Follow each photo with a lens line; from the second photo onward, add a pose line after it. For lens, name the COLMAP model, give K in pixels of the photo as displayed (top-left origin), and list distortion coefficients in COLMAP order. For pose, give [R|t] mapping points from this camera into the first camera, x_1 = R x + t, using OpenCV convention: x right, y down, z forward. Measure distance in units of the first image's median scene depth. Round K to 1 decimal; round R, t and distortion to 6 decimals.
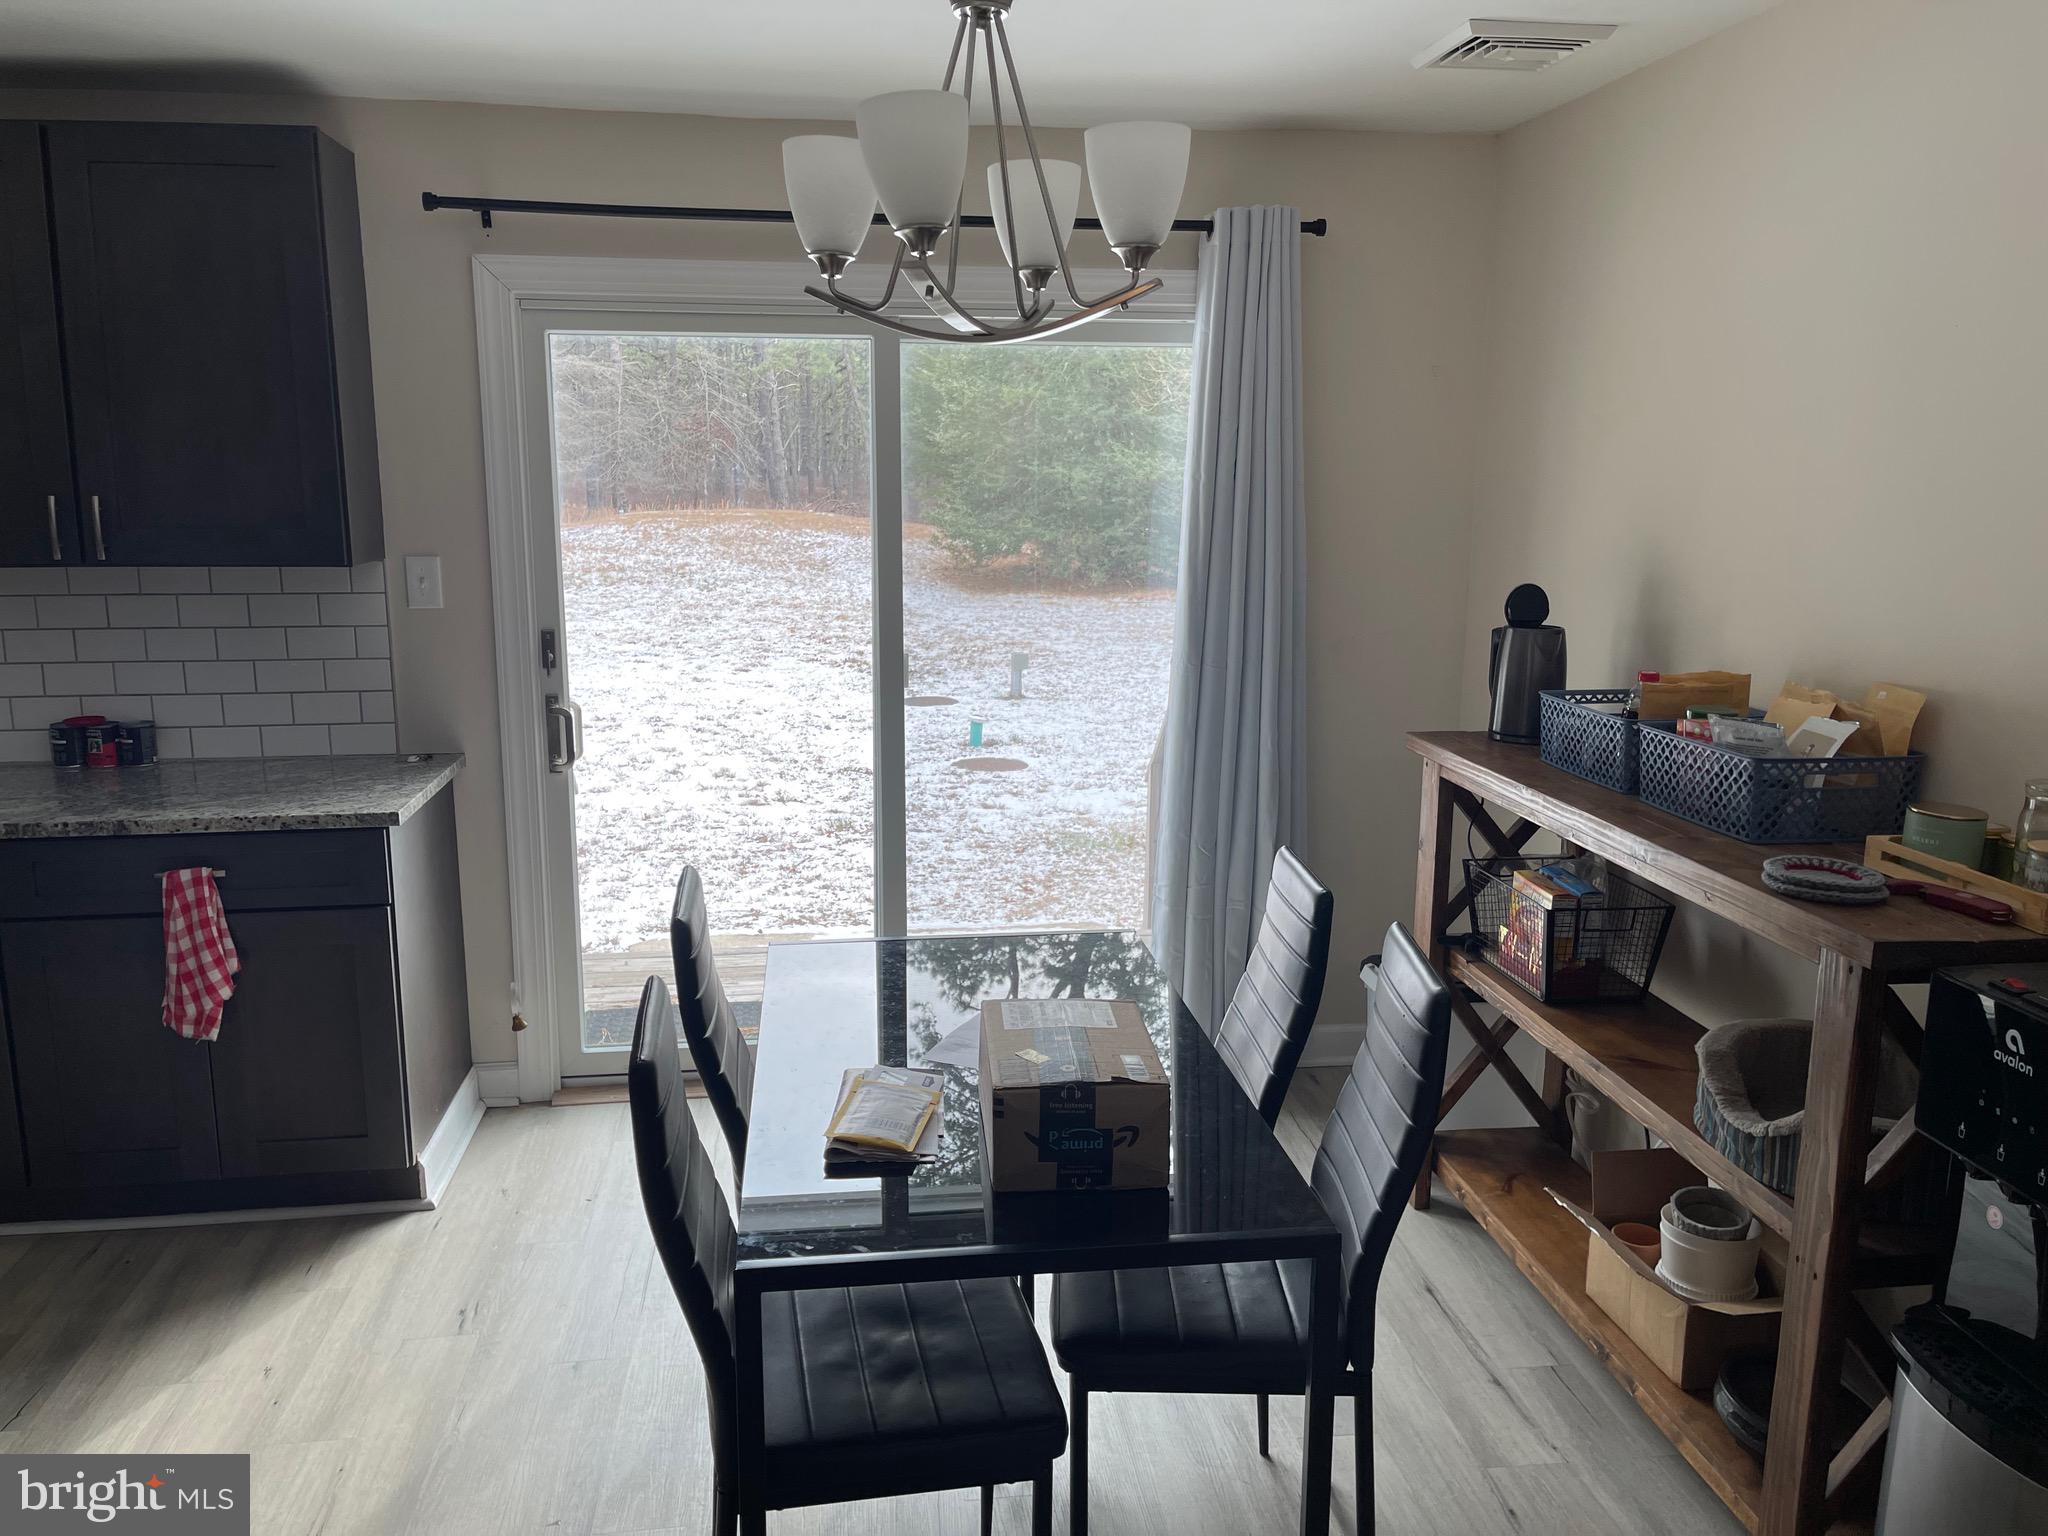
lens RADIAL K [[1536.2, 0, 1024.0], [0, 1536.2, 768.0], [0, 0, 1]] dist [0.075686, -0.100071]
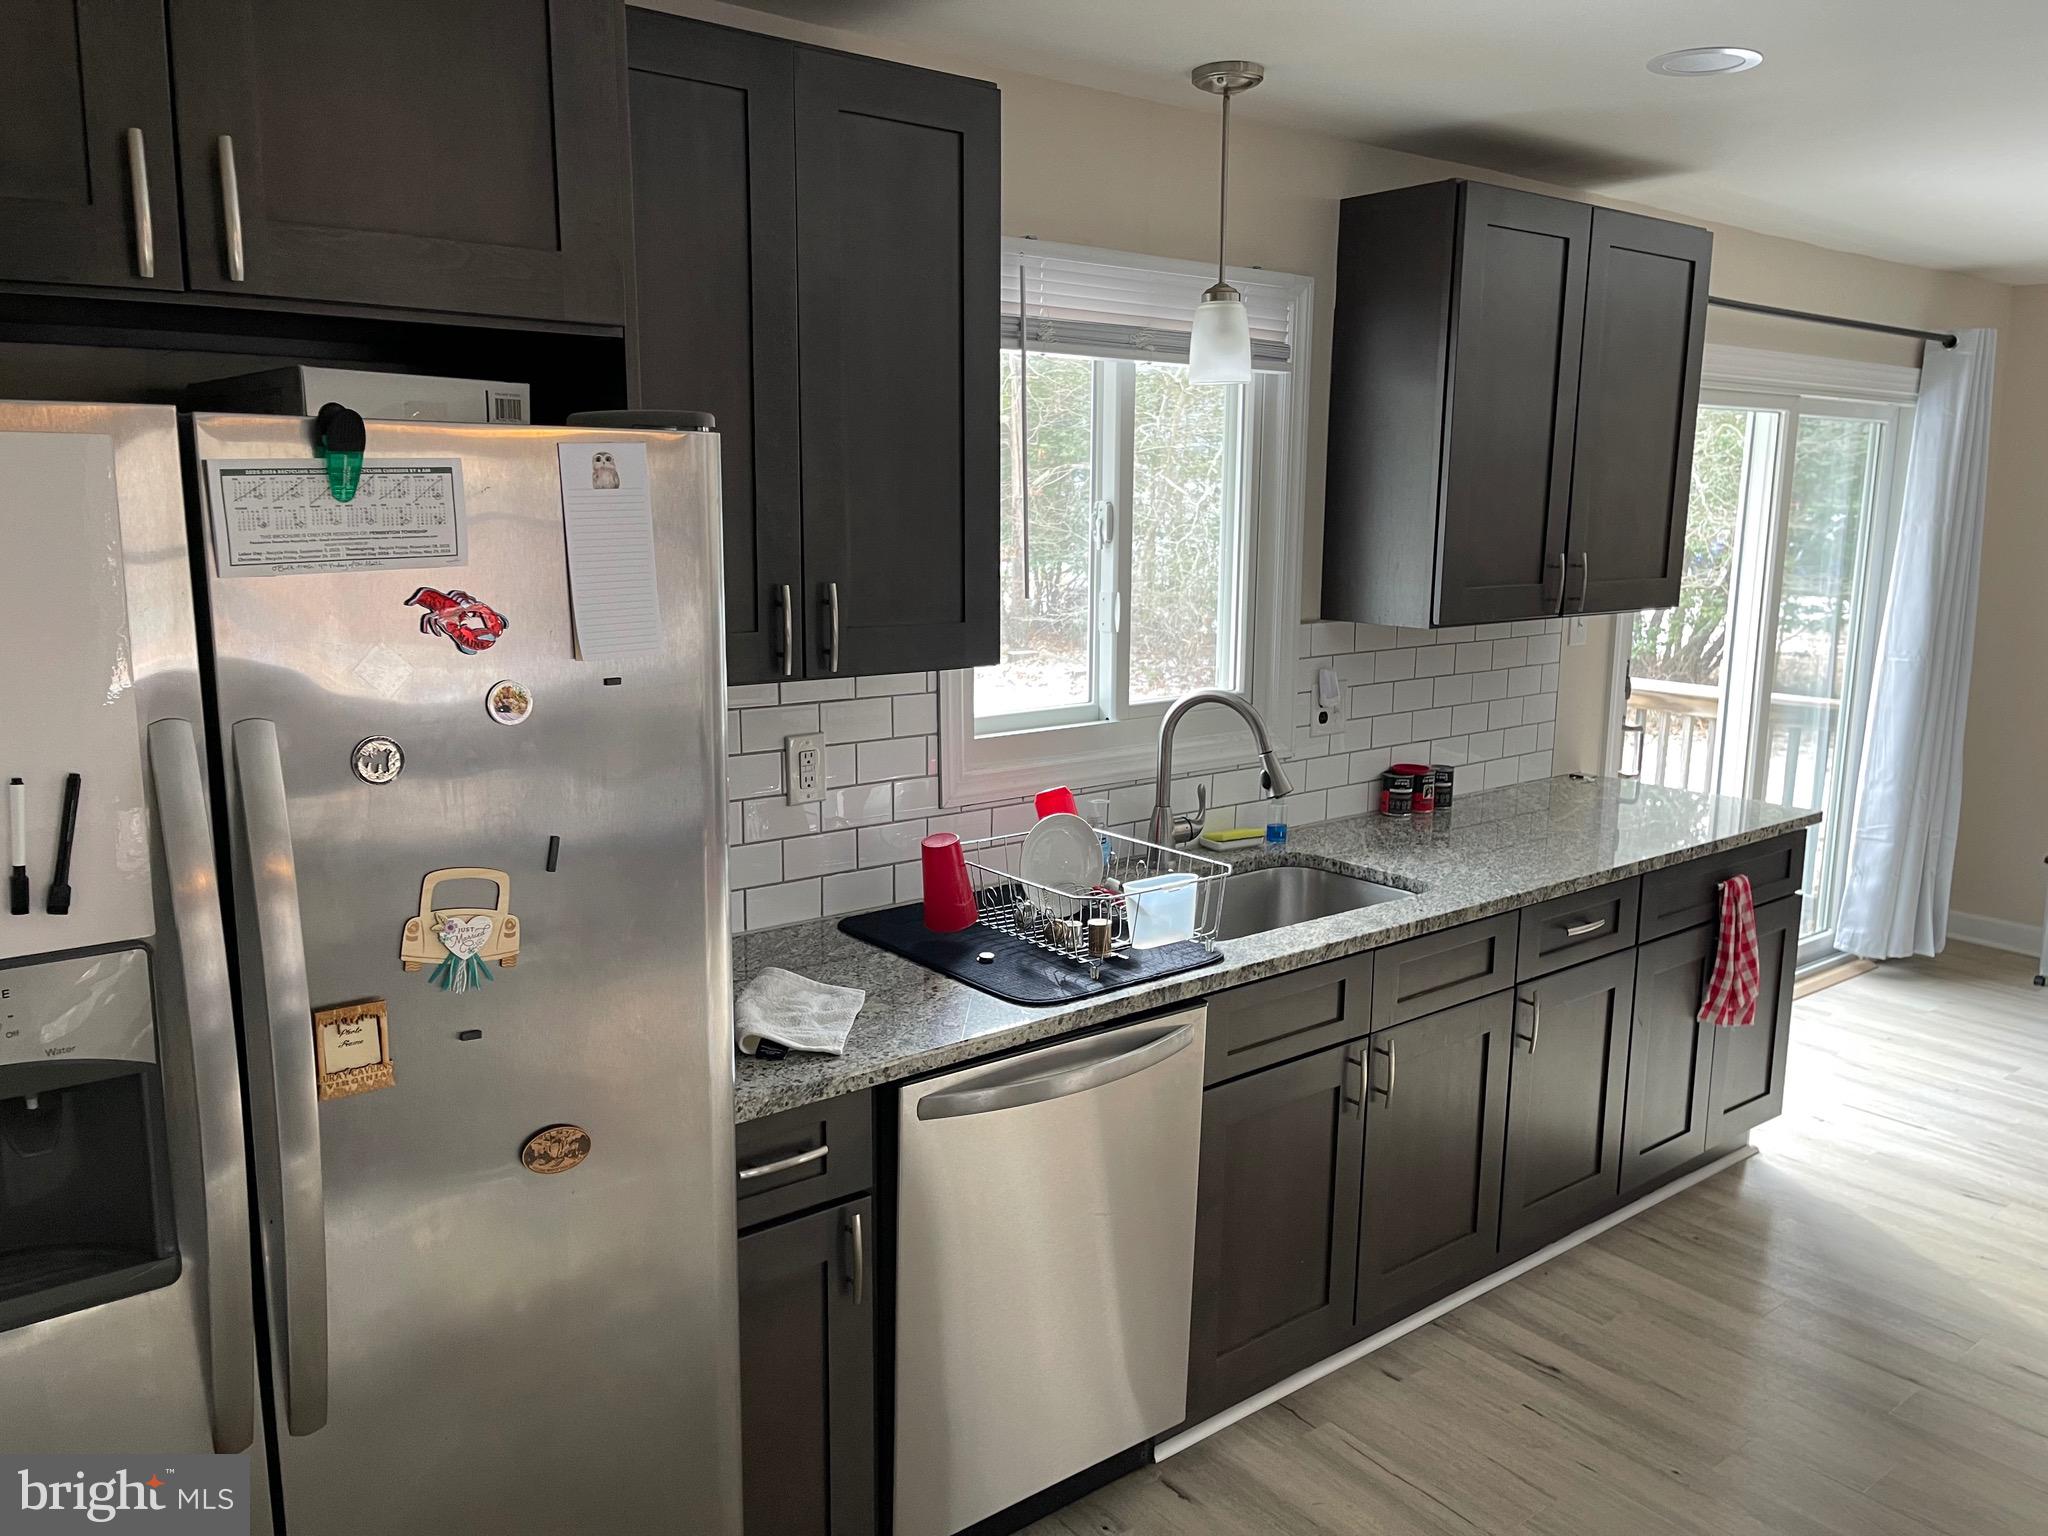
lens RADIAL K [[1536.2, 0, 1024.0], [0, 1536.2, 768.0], [0, 0, 1]] dist [0.075686, -0.100071]
pose [[0.856244, -0.089271, 0.508800, -1.349026], [0.096518, 0.995257, 0.012195, -0.068808], [-0.507475, 0.038666, 0.860799, 0.243927]]
